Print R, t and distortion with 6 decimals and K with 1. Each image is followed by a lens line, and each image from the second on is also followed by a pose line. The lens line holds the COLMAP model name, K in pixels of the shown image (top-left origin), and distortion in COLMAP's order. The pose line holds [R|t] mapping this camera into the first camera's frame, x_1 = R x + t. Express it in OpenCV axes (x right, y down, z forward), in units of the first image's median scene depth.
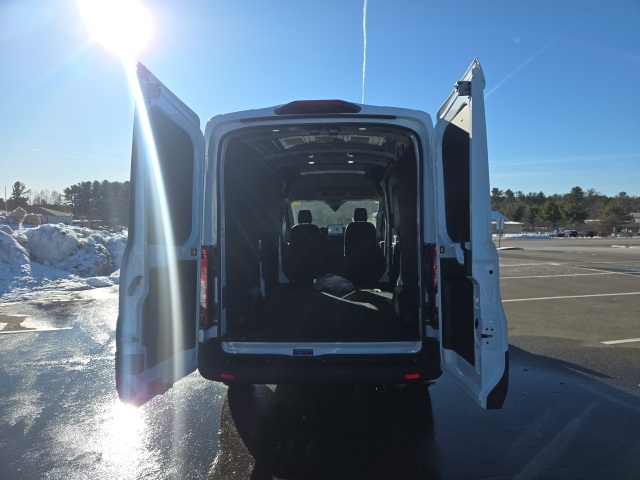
lens RADIAL K [[422.4, 0, 320.0], [0, 422.4, 240.0], [0, 0, 1]] dist [0.044241, -0.042000]
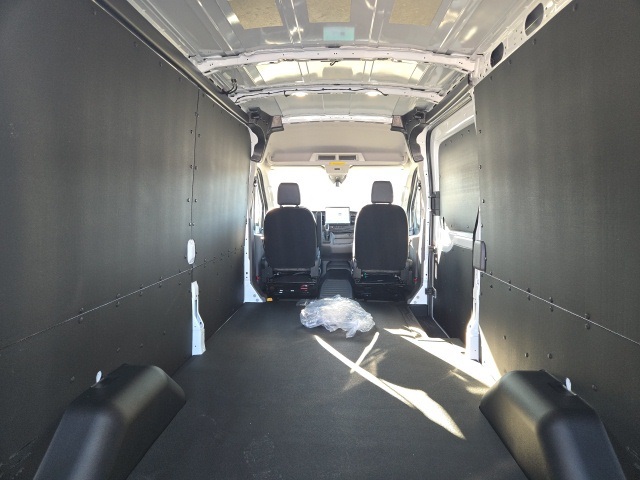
lens RADIAL K [[422.4, 0, 320.0], [0, 422.4, 240.0], [0, 0, 1]] dist [0.044241, -0.042000]
pose [[0.999717, 0.014662, 0.018755, -0.002123], [-0.015775, 0.998035, 0.060647, -0.027188], [-0.017829, -0.060926, 0.997983, 0.401342]]
